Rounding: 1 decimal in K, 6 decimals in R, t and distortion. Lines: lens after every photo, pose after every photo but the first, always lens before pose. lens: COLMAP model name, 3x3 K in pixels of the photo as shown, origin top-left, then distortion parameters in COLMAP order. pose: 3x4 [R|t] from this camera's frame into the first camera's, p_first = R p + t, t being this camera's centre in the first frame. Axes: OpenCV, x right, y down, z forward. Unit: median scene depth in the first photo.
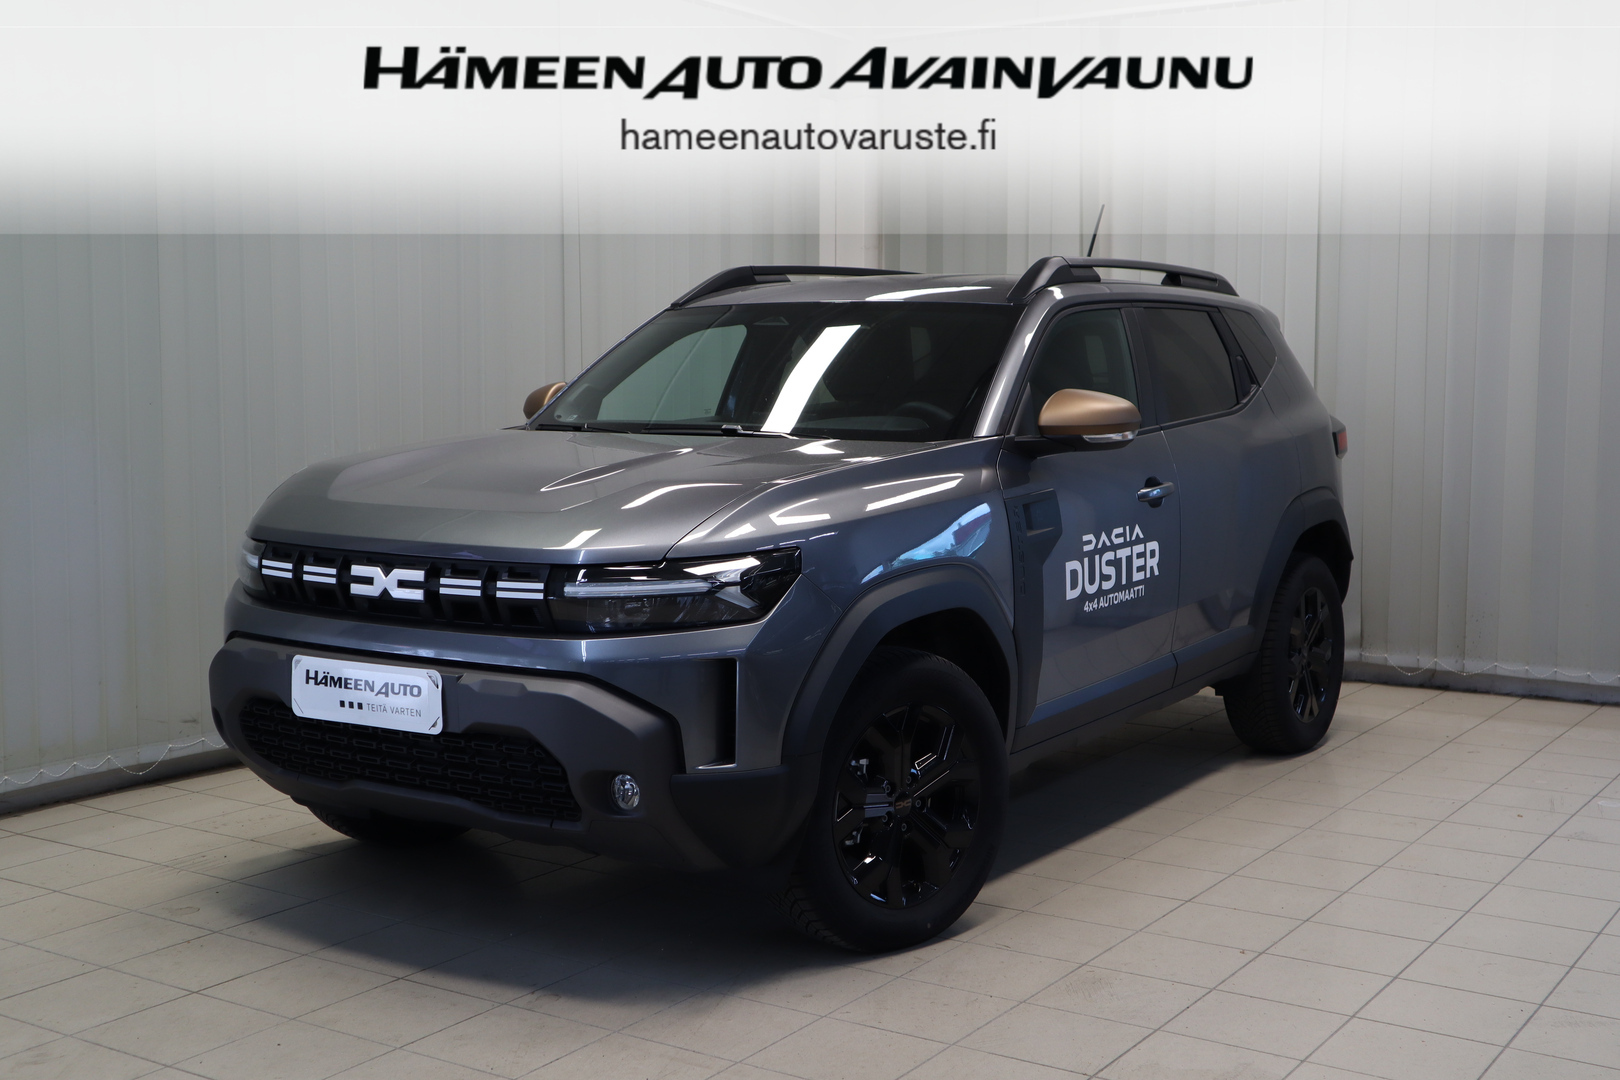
lens RADIAL K [[1887.2, 0, 810.0], [0, 1887.2, 540.0], [0, 0, 1]] dist [0.014162, 0.072088]
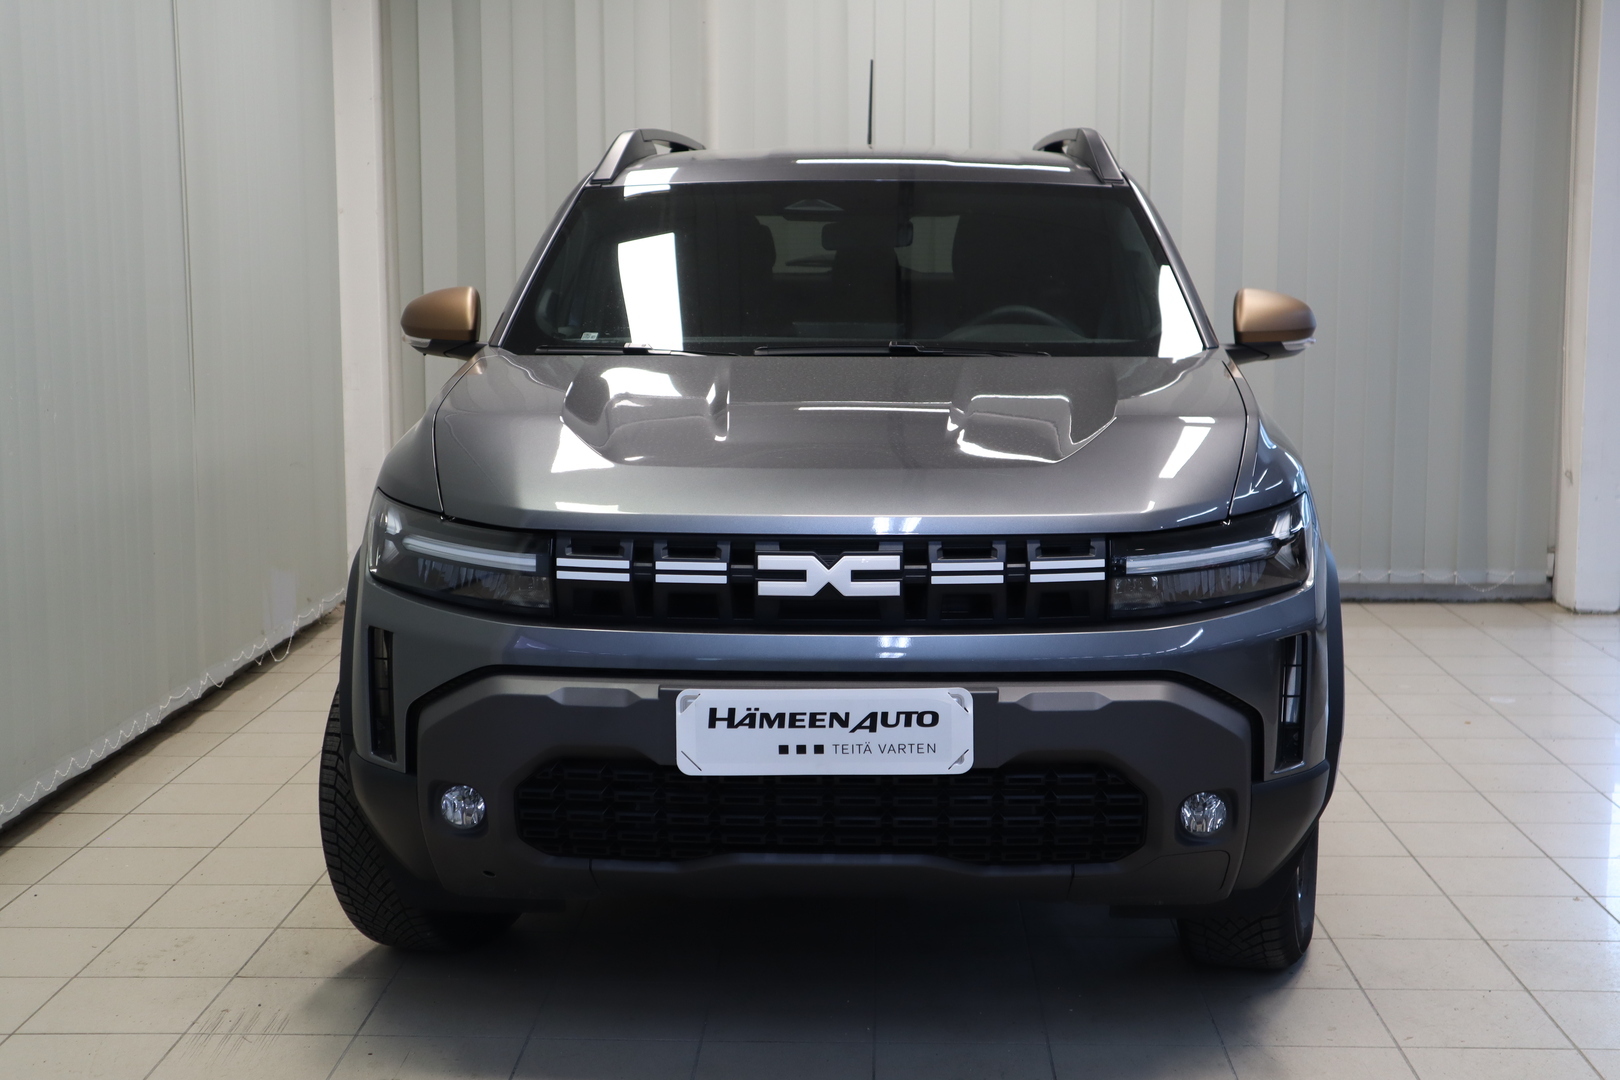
lens RADIAL K [[2251.1, 0, 810.0], [0, 2251.1, 540.0], [0, 0, 1]] dist [0.026473, 0.063841]
pose [[0.847585, -0.073124, 0.525597, -0.638498], [0.051272, 0.997111, 0.056041, -0.037192], [-0.528176, -0.020551, 0.848886, 0.255181]]
